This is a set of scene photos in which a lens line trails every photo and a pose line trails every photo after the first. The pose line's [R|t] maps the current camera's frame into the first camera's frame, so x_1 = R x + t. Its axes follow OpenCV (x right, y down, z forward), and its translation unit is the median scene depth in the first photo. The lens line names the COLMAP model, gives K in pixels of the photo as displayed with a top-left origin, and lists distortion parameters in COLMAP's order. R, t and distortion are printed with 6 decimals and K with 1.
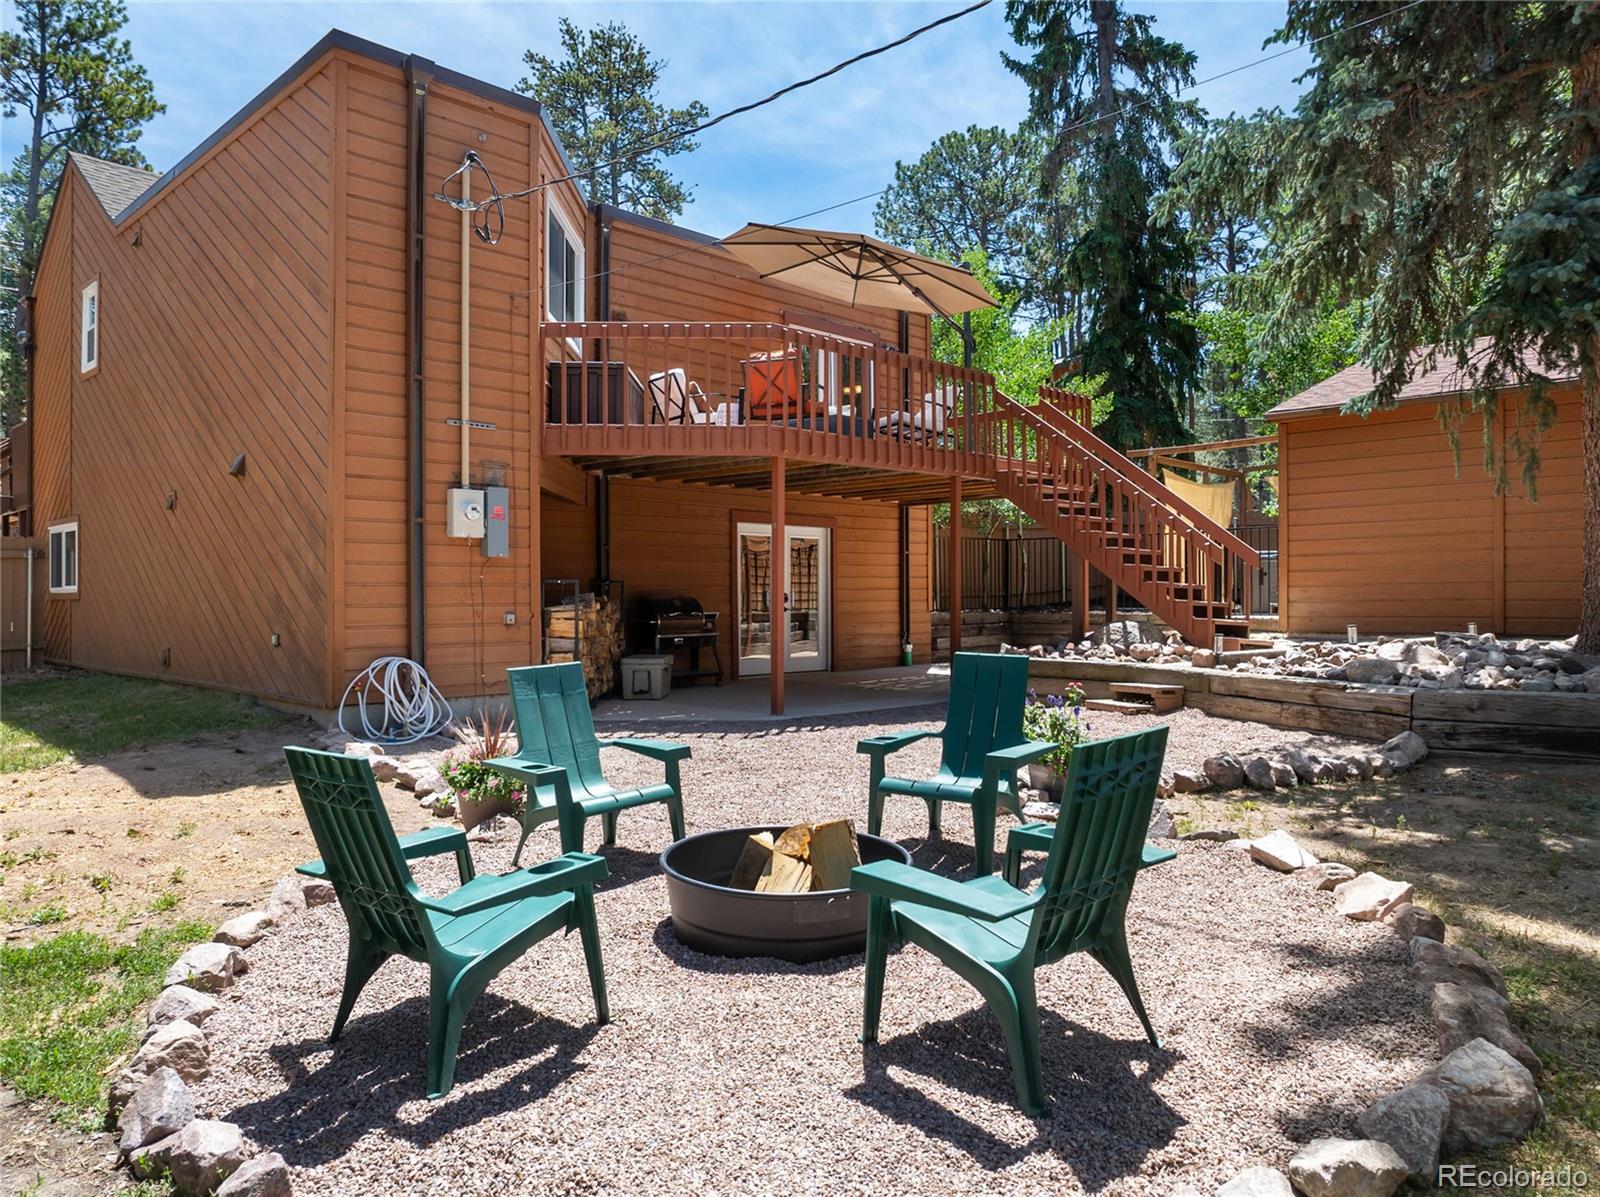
lens RADIAL K [[1124.1, 0, 803.2], [0, 1124.1, 616.5], [0, 0, 1]] dist [-0.044674, 0.023526]
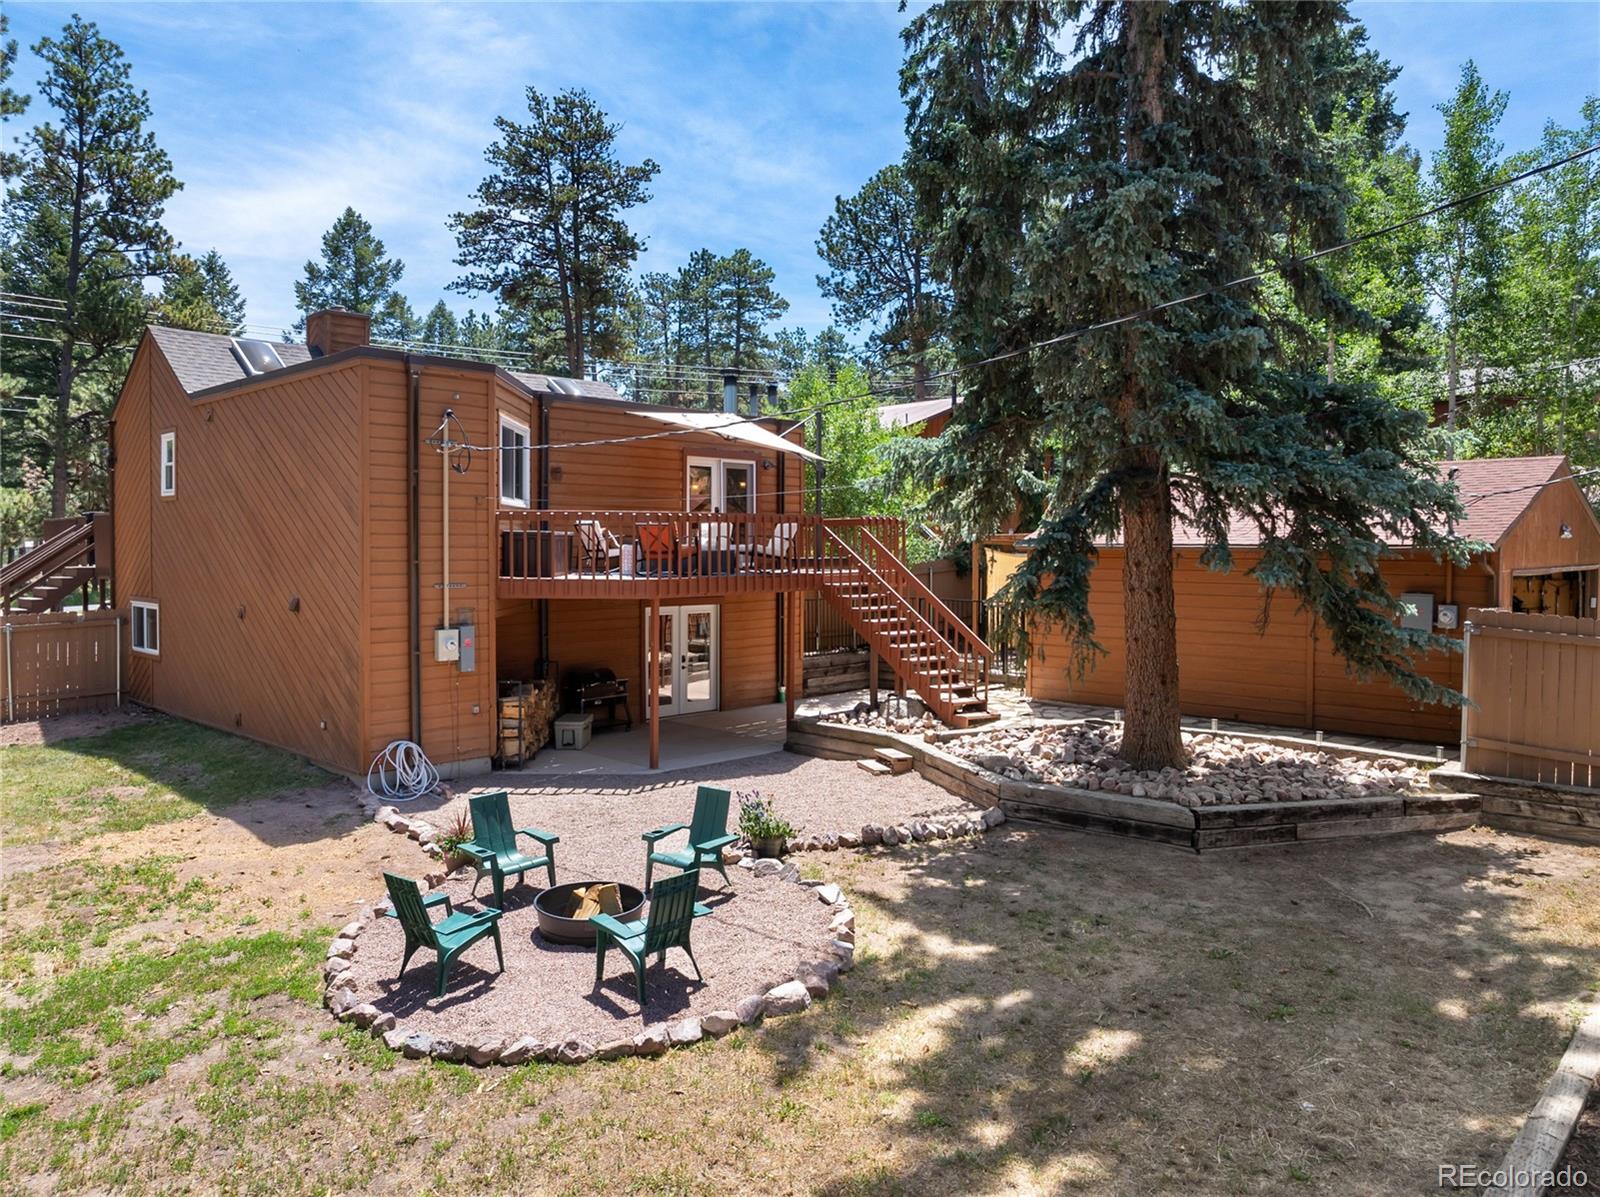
lens RADIAL K [[1134.1, 0, 800.0], [0, 1134.1, 598.5], [0, 0, 1]] dist [-0.027052, -0.000415]
pose [[0.999893, 0.007822, 0.012390, 0.176288], [-0.008216, 0.999453, 0.032036, -0.221404], [-0.012133, -0.032135, 0.999410, -0.598032]]
